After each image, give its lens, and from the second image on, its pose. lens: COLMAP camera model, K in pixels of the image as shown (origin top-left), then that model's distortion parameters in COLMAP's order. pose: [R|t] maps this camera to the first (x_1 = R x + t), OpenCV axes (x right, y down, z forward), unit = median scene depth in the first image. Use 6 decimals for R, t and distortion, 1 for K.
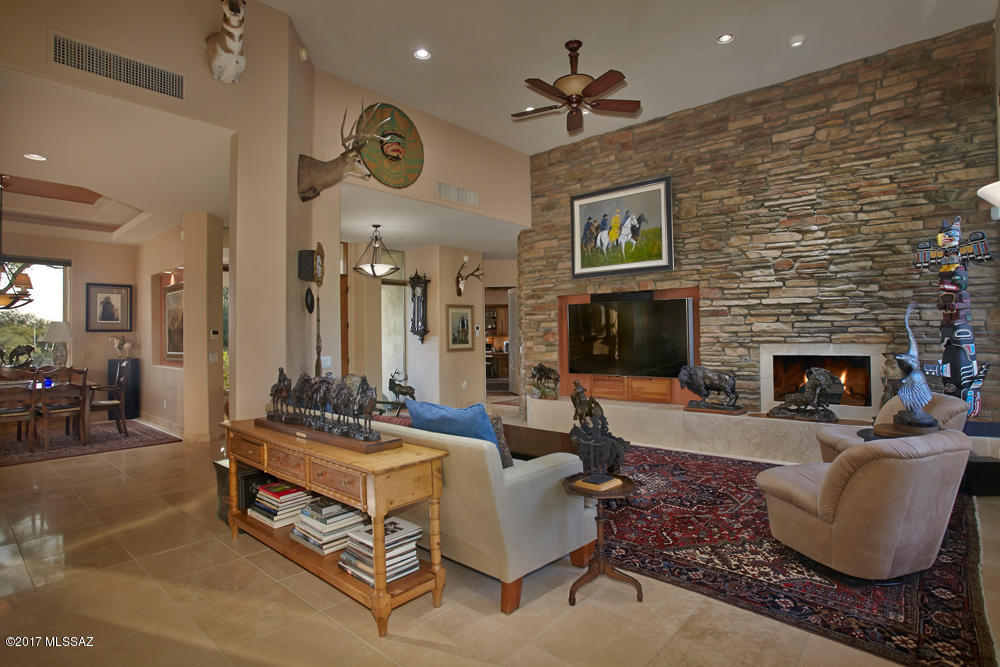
lens RADIAL K [[509.8, 0, 510.1], [0, 509.8, 328.1], [0, 0, 1]] dist [-0.037126, 0.019492]
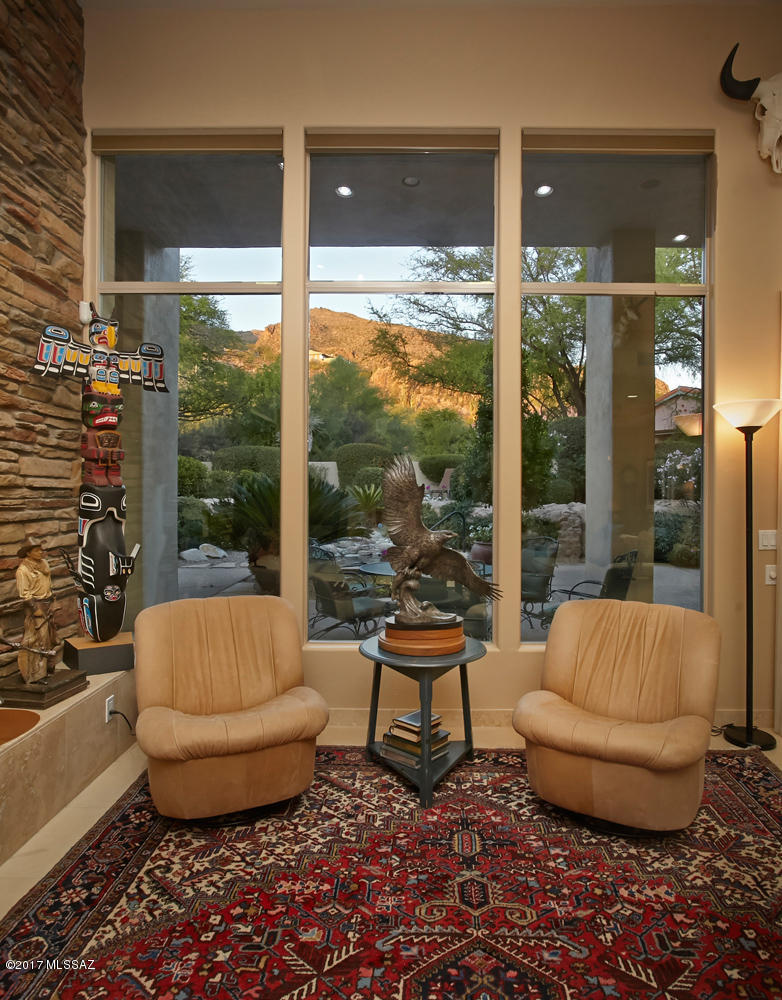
lens RADIAL K [[607.6, 0, 411.3], [0, 607.6, 494.4], [0, 0, 1]] dist [-0.024868, 0.011155]
pose [[-0.629876, 0.000738, 0.776695, 0.086100], [-0.001008, 0.999998, -0.001768, 0.003815], [-0.776695, -0.001897, -0.629874, 0.918138]]
